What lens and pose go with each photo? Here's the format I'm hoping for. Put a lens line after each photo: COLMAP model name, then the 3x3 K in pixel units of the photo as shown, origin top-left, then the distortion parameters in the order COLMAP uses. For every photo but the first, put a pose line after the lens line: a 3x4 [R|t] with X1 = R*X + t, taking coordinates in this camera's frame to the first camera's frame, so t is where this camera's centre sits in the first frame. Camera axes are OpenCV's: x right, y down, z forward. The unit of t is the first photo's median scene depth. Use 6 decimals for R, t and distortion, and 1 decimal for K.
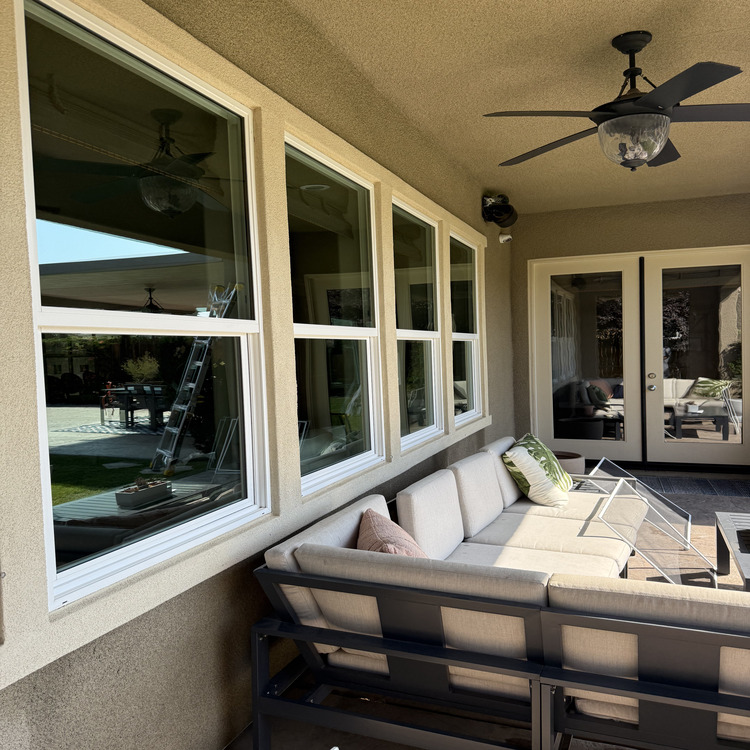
lens RADIAL K [[667.5, 0, 372.7], [0, 667.5, 370.1], [0, 0, 1]] dist [0.000256, -0.022583]
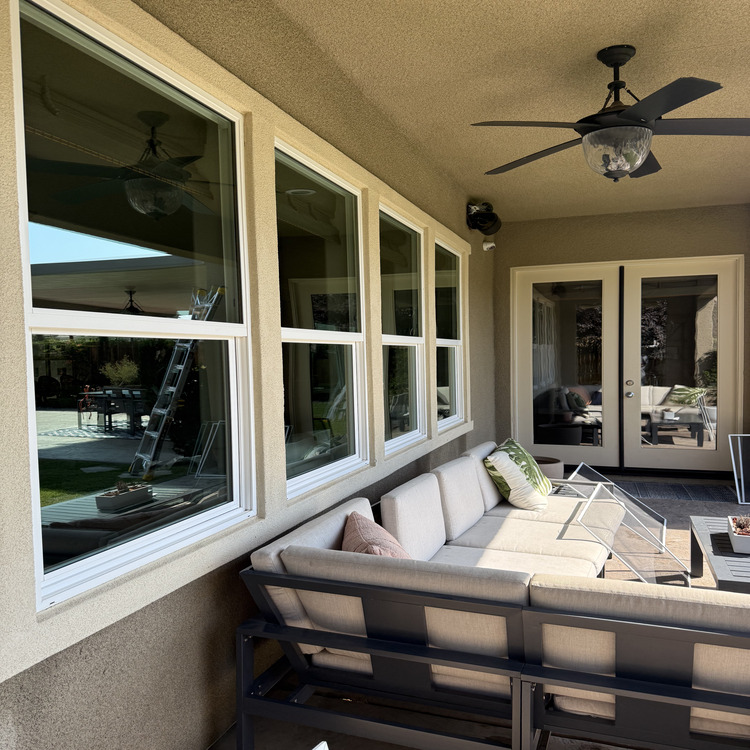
lens RADIAL K [[667.5, 0, 375.6], [0, 667.5, 382.5], [0, 0, 1]] dist [0.000256, -0.022583]
pose [[0.999411, 0.007841, 0.033420, -0.008374], [-0.008189, 0.999913, 0.010310, 0.001413], [-0.033336, -0.010578, 0.999388, -0.012224]]
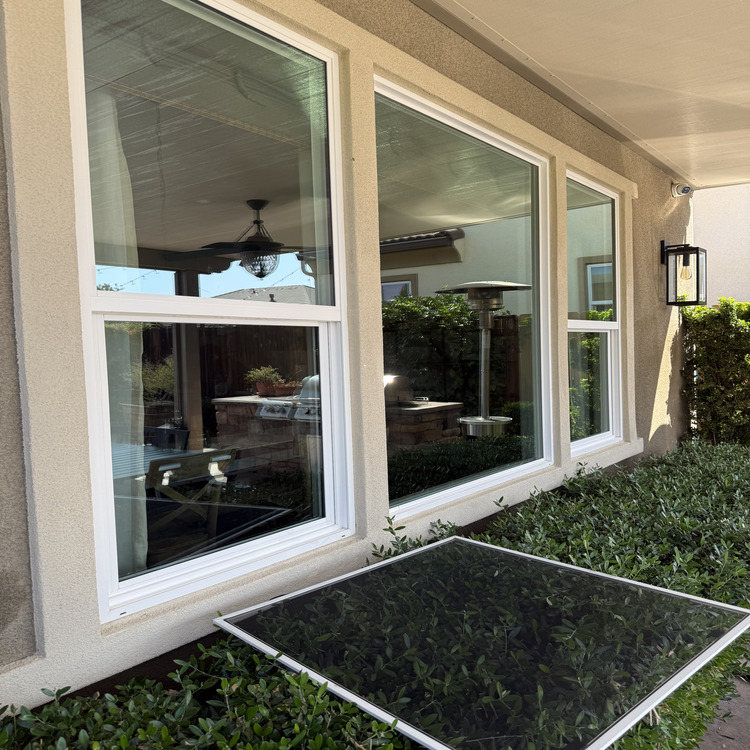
lens RADIAL K [[603.8, 0, 376.7], [0, 603.8, 372.2], [0, 0, 1]] dist [0.002868, -0.002429]
pose [[0.943884, 0.025388, -0.329301, 0.108828], [-0.018087, 0.999518, 0.025217, -0.010899], [0.329783, -0.017846, 0.943888, 0.266590]]
